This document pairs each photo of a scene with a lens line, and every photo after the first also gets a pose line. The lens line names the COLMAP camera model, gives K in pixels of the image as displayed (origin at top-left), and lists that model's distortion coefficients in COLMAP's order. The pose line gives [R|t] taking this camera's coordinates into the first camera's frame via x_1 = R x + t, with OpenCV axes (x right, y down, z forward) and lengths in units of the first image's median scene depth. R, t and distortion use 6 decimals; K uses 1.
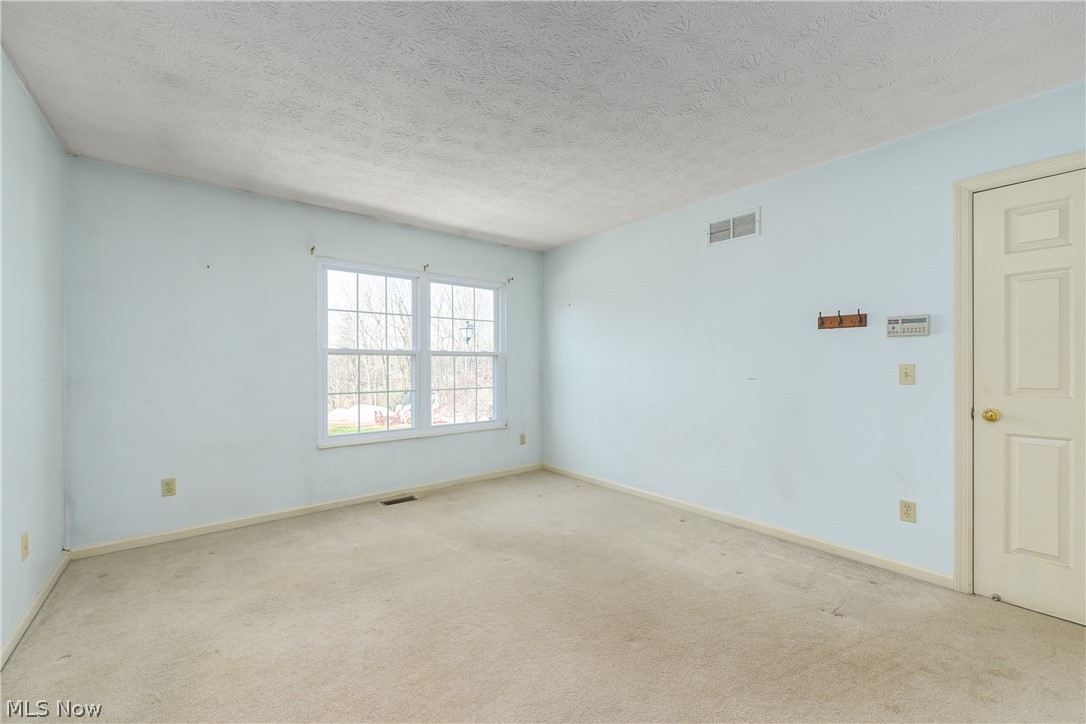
lens RADIAL K [[439.5, 0, 542.5], [0, 439.5, 362.5], [0, 0, 1]] dist [0.000460, 0.000000]
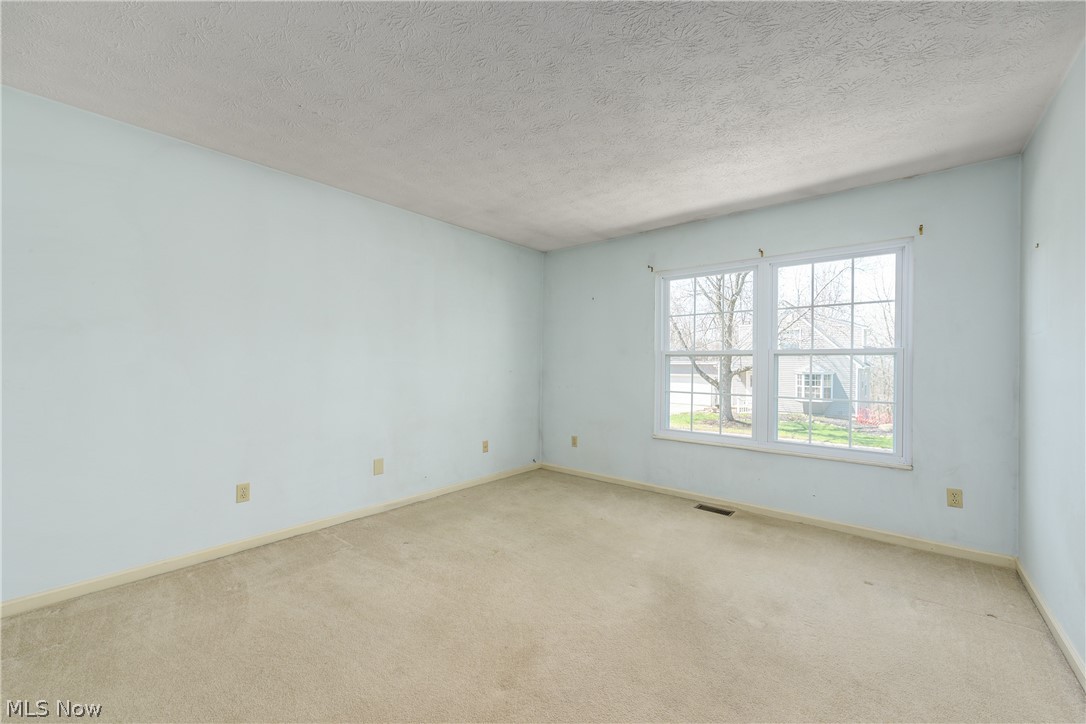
lens RADIAL K [[439.5, 0, 542.5], [0, 439.5, 362.5], [0, 0, 1]] dist [0.000460, 0.000000]
pose [[0.172582, -0.000532, -0.984995, 0.585208], [-0.003530, 0.999993, -0.001159, -0.000682], [0.984989, 0.003677, 0.172579, 0.507083]]
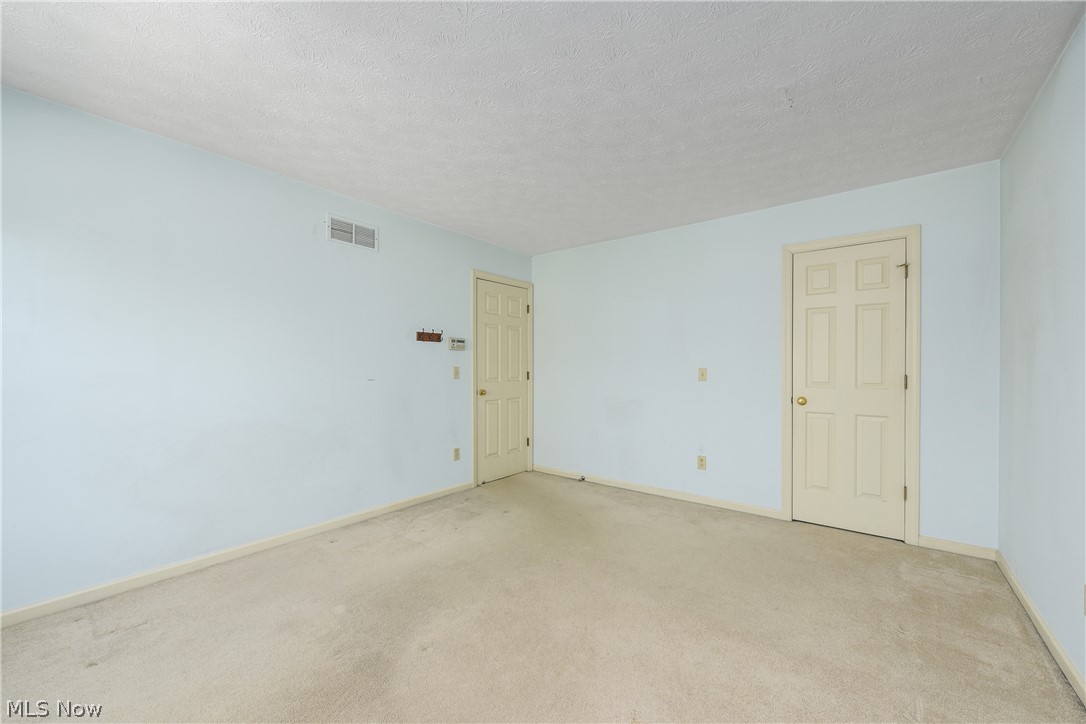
lens RADIAL K [[428.4, 0, 540.7], [0, 428.4, 367.3], [0, 0, 1]] dist [-0.002872, -0.000330]
pose [[-0.219861, -0.003362, 0.975525, -0.598429], [-0.005512, 0.999982, 0.002204, 0.000137], [-0.975516, -0.004892, -0.219876, 0.747385]]
